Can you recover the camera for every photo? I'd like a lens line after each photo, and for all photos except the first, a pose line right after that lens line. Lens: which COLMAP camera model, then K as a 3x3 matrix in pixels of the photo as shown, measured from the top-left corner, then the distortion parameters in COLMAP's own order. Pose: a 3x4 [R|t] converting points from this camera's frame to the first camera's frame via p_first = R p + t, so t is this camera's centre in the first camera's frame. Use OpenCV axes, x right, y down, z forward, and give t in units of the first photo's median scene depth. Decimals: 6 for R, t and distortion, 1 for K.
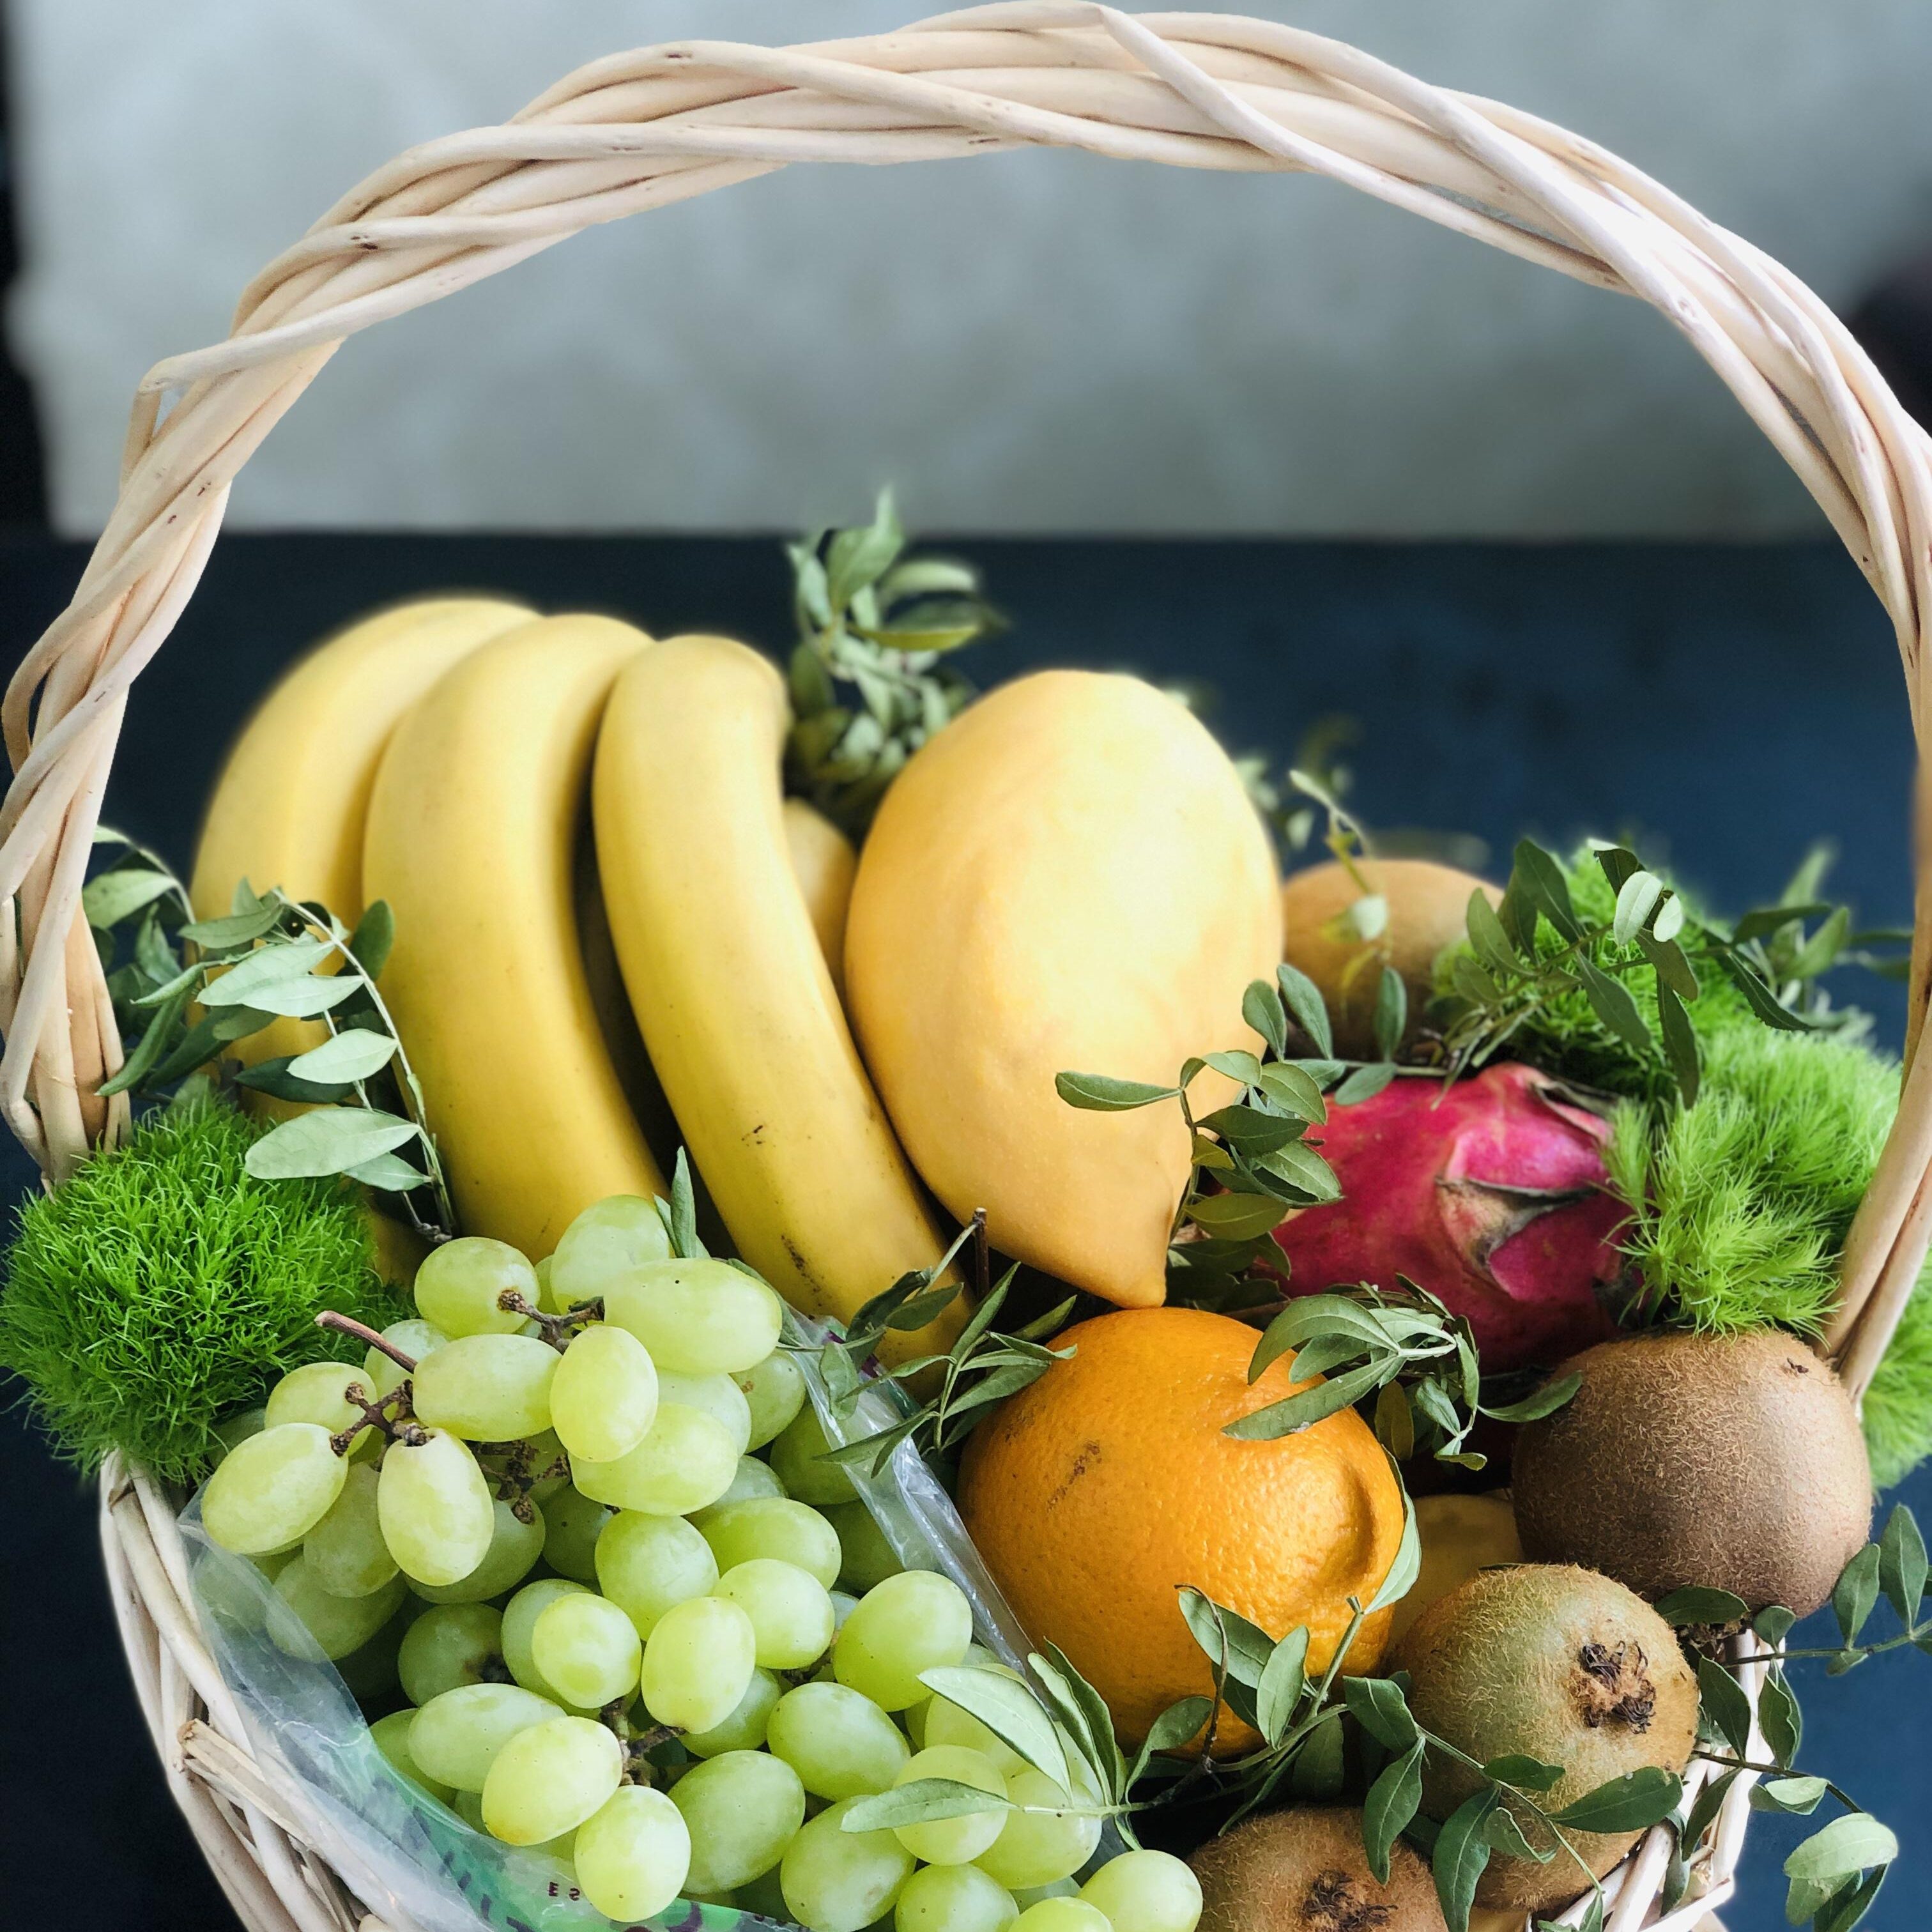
lens RADIAL K [[3858.2, 0, 936.8], [0, 3858.2, 967.2], [0, 0, 1]] dist [-0.036584, 0.579272]
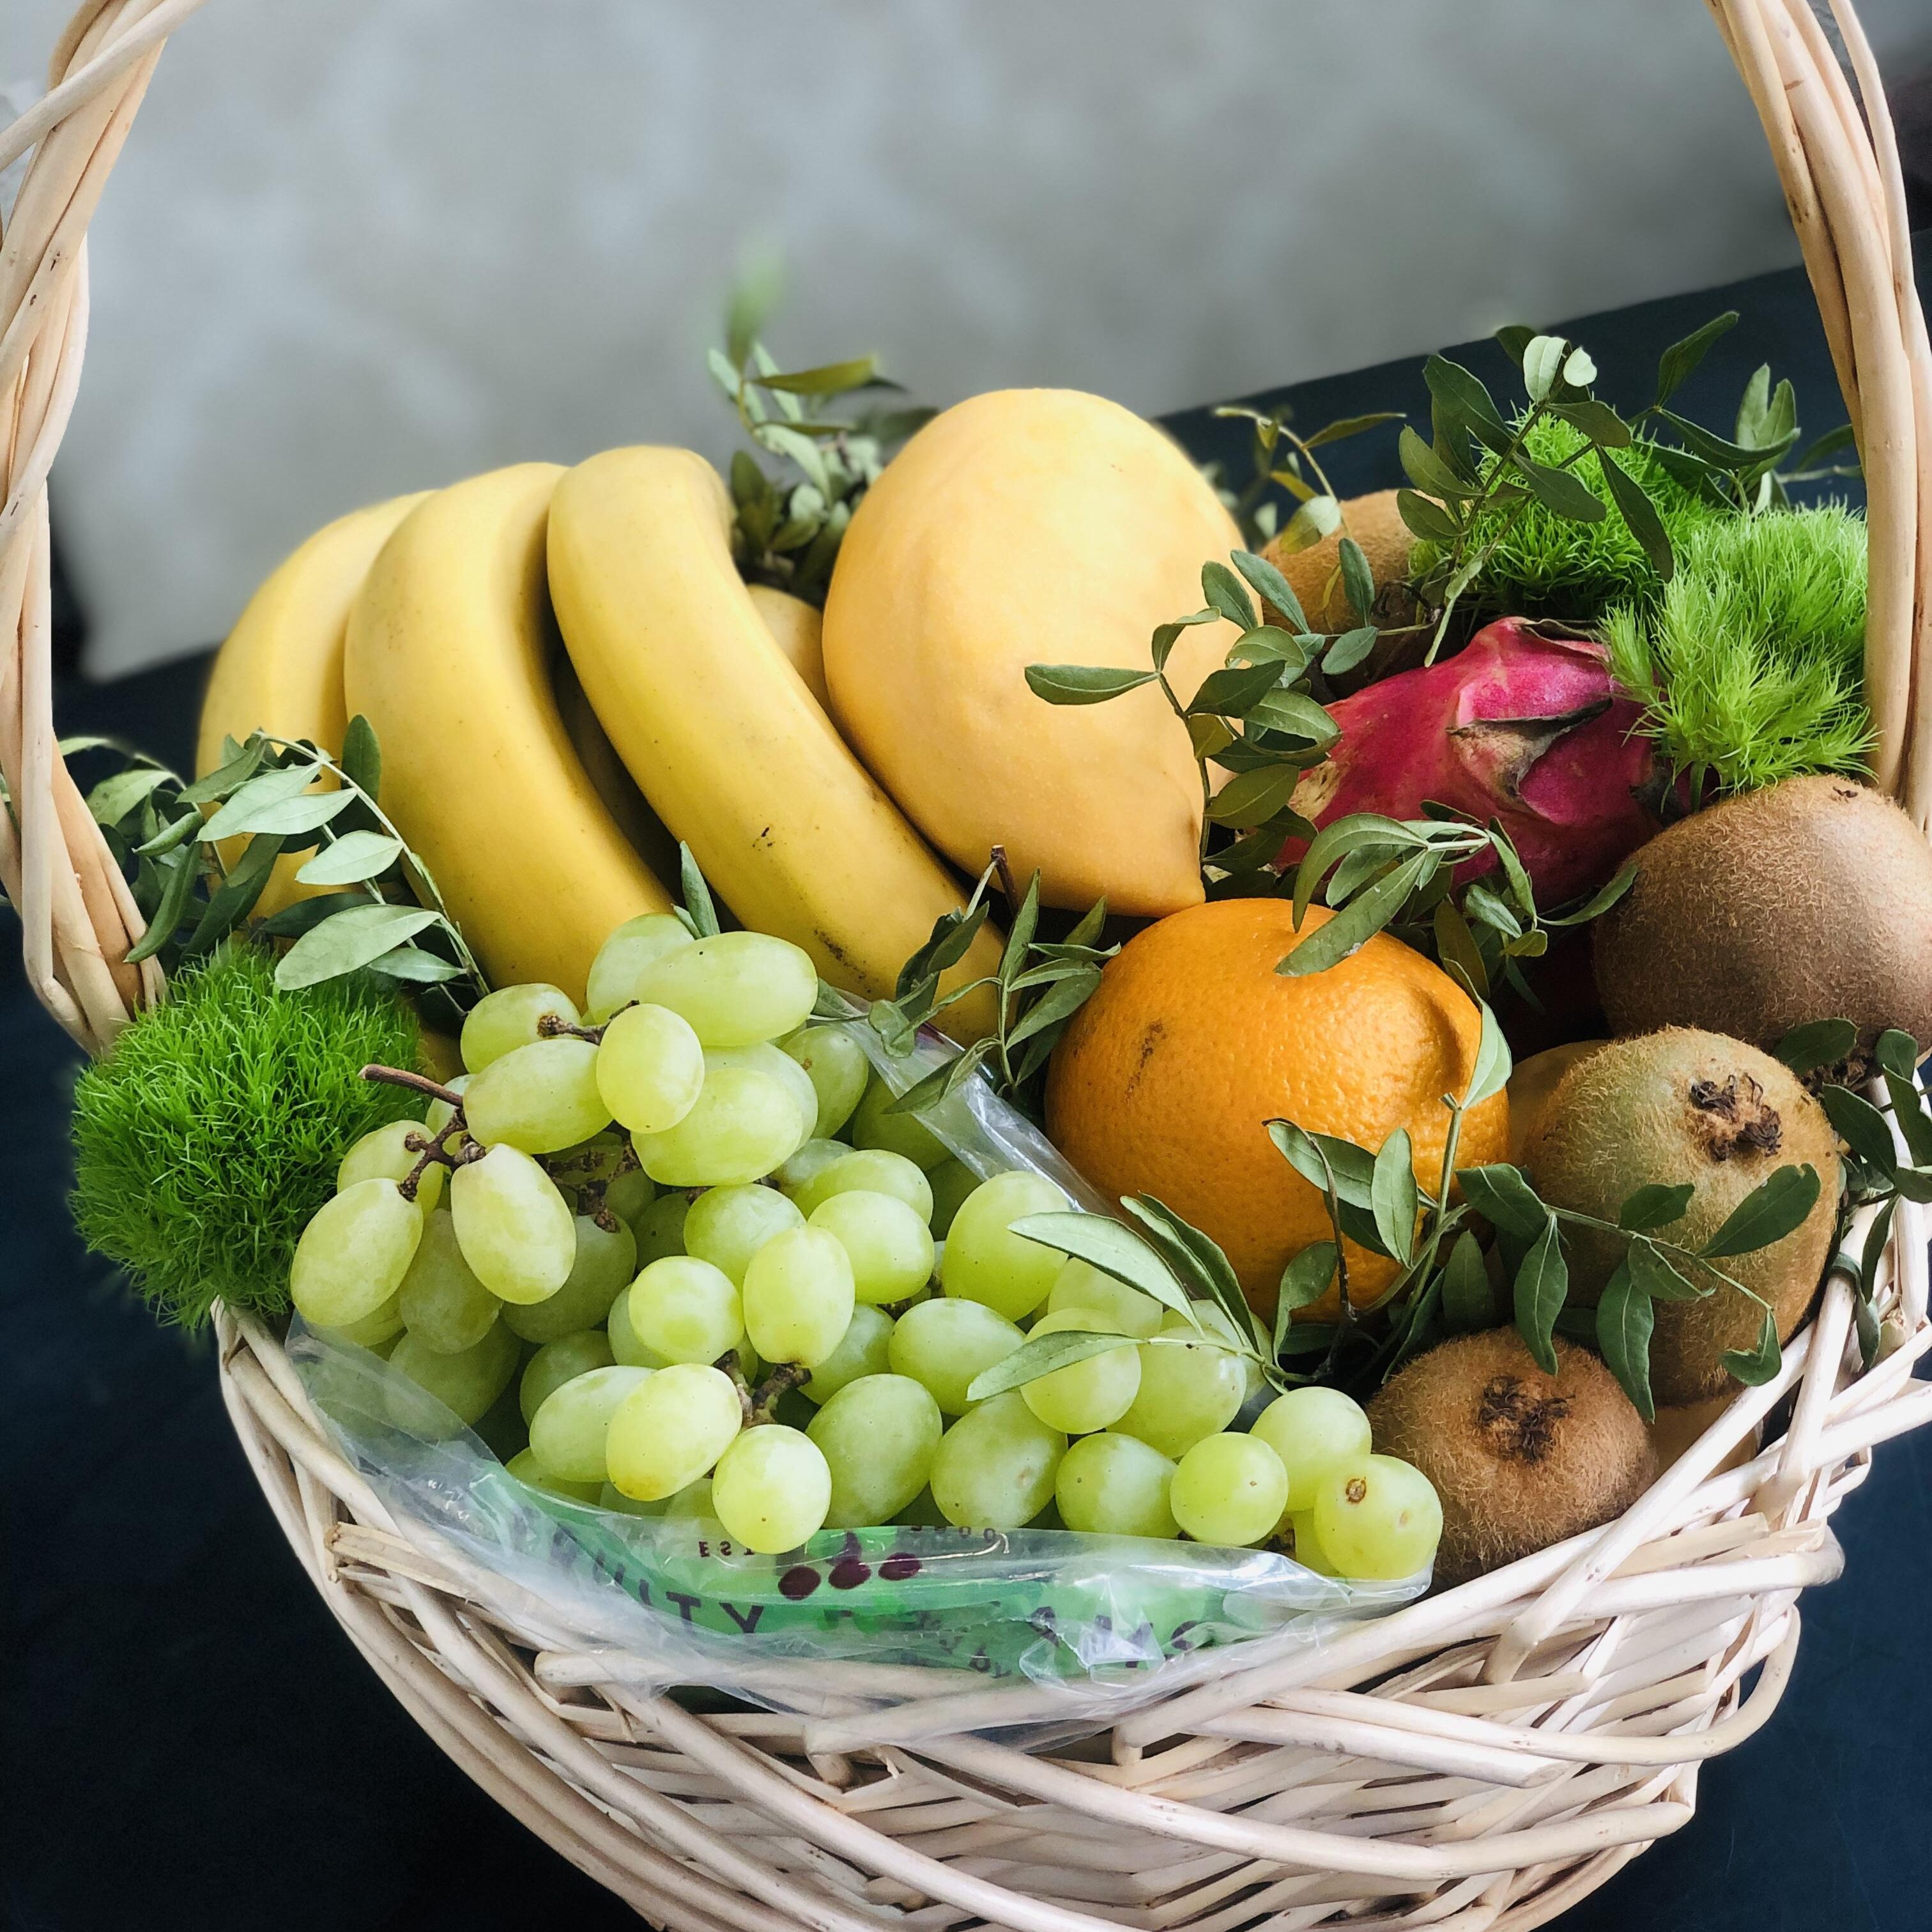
lens RADIAL K [[3827.2, 0, 881.5], [0, 3827.2, 721.3], [0, 0, 1]] dist [-0.056160, 0.772365]
pose [[0.967083, -0.250034, -0.047258, 0.038174], [0.238415, 0.955243, -0.175124, 0.202186], [0.088930, 0.158093, 0.983411, 0.022913]]
